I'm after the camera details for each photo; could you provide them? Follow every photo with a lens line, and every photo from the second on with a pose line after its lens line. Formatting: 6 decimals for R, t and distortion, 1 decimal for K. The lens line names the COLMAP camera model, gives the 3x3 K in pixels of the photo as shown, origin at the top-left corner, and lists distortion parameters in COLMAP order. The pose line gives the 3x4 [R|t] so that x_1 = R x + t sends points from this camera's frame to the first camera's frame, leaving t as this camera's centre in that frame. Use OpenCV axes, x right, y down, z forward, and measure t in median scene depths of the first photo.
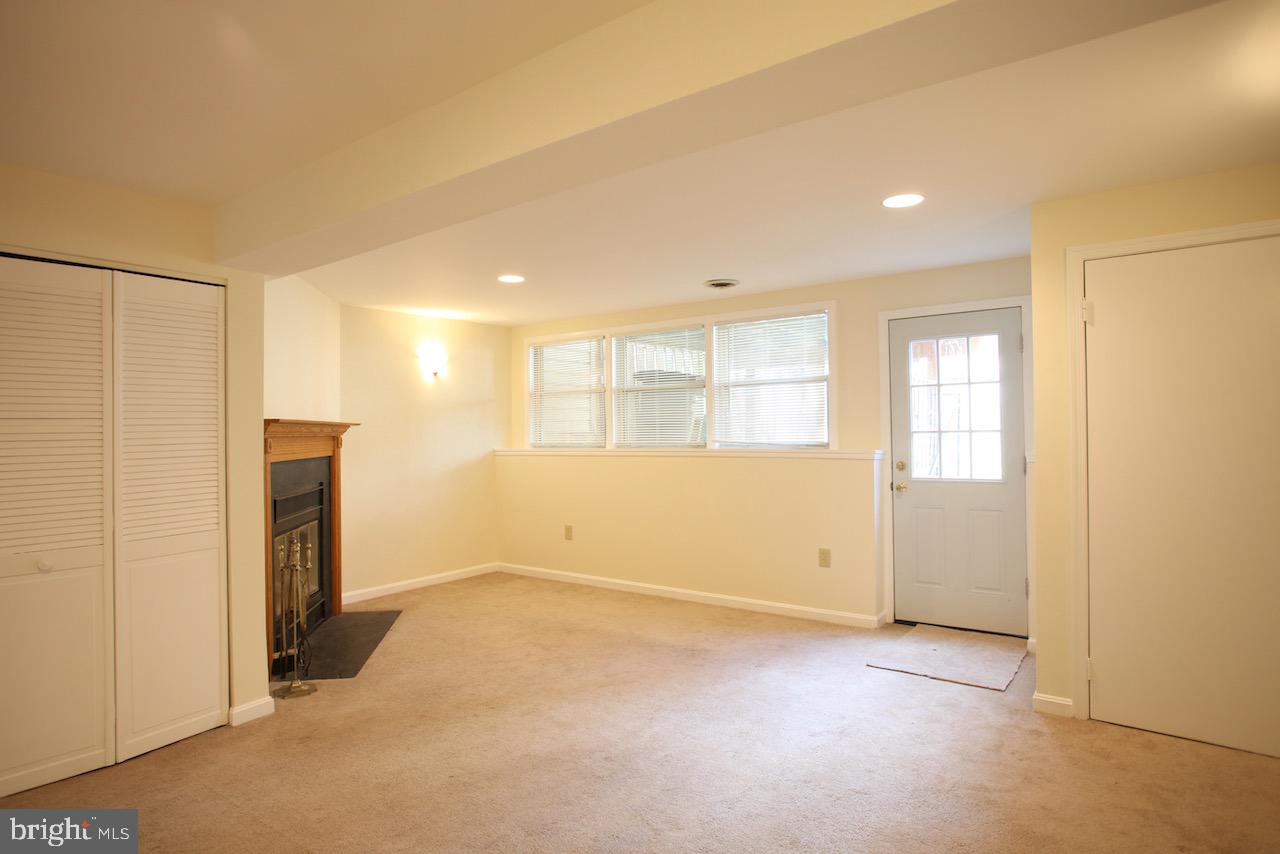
lens RADIAL K [[732.9, 0, 635.0], [0, 732.9, 426.1], [0, 0, 1]] dist [-0.049718, 0.013782]
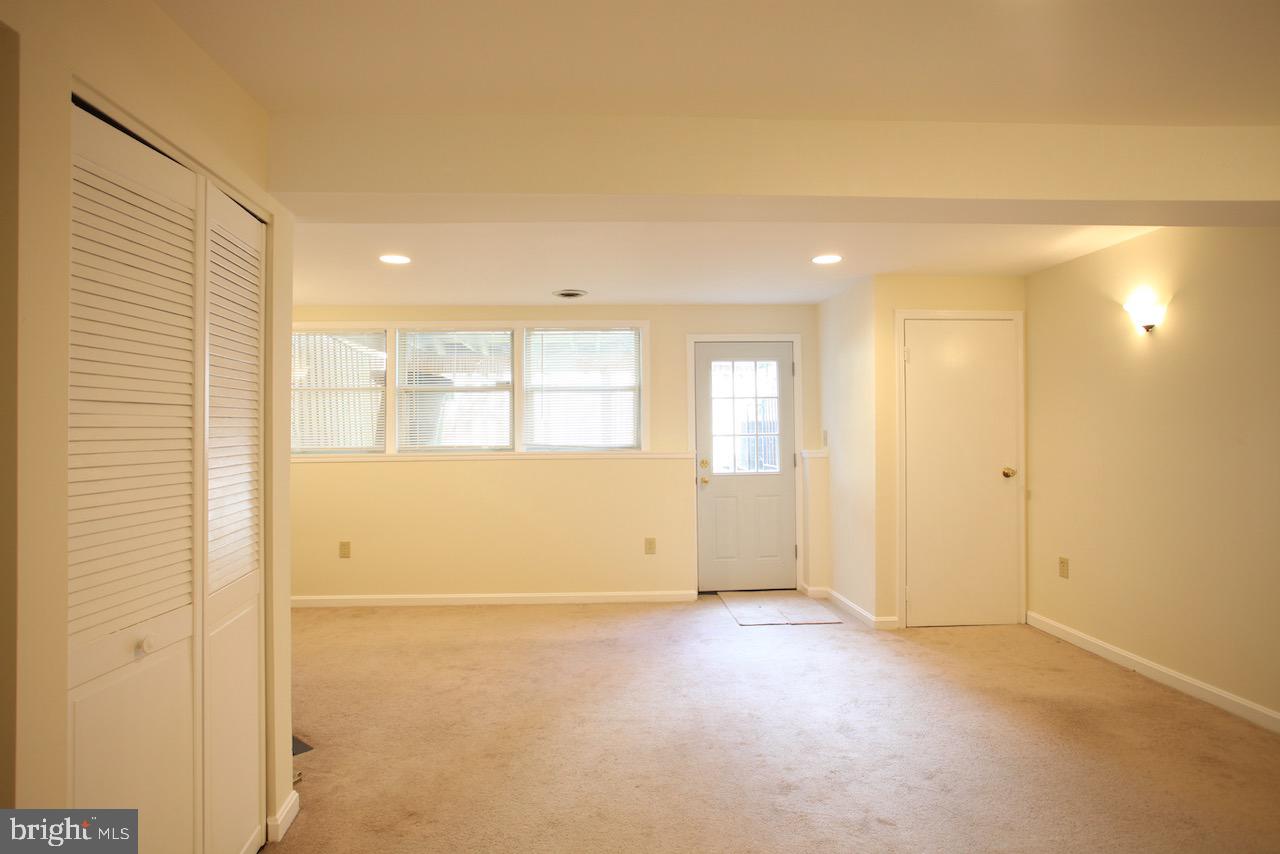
lens RADIAL K [[732.9, 0, 639.3], [0, 732.9, 427.8], [0, 0, 1]] dist [-0.049718, 0.013782]
pose [[0.752752, 0.010626, 0.658218, -0.519981], [-0.005764, 0.999938, -0.009551, 0.007757], [-0.658279, 0.003395, 0.752767, 0.153676]]
